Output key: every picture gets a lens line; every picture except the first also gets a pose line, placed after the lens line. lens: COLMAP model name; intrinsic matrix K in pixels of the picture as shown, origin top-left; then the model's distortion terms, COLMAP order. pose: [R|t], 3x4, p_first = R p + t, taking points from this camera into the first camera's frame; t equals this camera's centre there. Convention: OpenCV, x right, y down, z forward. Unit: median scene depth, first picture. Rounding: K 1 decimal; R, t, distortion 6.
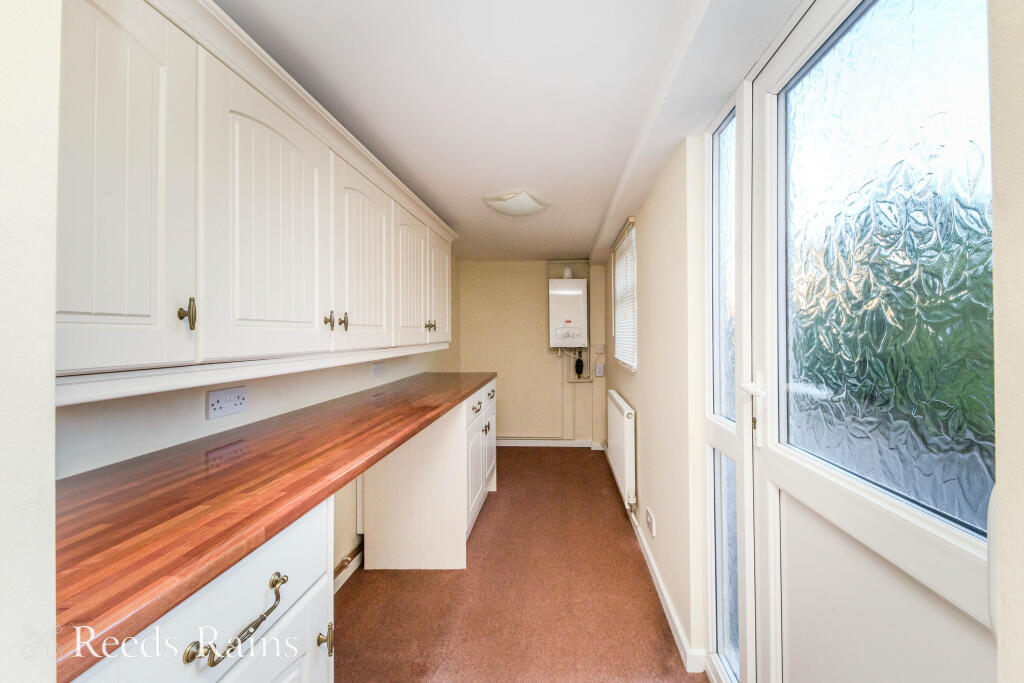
lens RADIAL K [[400.5, 0, 512.0], [0, 400.5, 341.5], [0, 0, 1]] dist [0.000127, -0.000051]
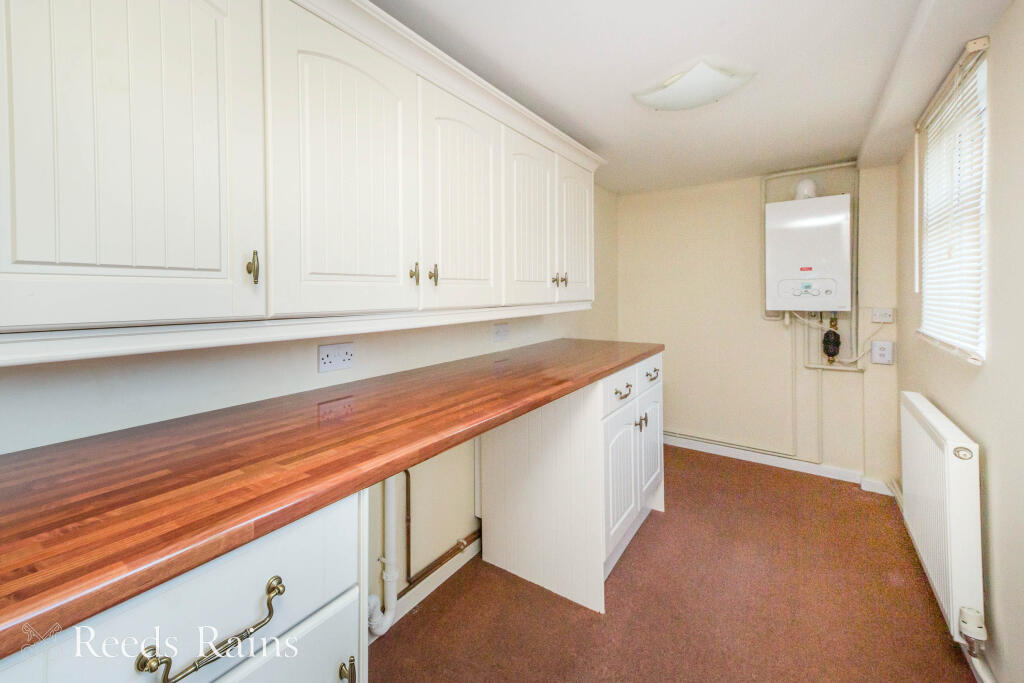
lens RADIAL K [[437.7, 0, 401.2], [0, 437.7, 300.9], [0, 0, 1]] dist [0.023987, -0.000814]
pose [[0.816988, 0.008326, -0.576594, 0.041212], [-0.008013, 0.999963, 0.003087, 0.002335], [0.576598, 0.002098, 0.817025, 0.121720]]
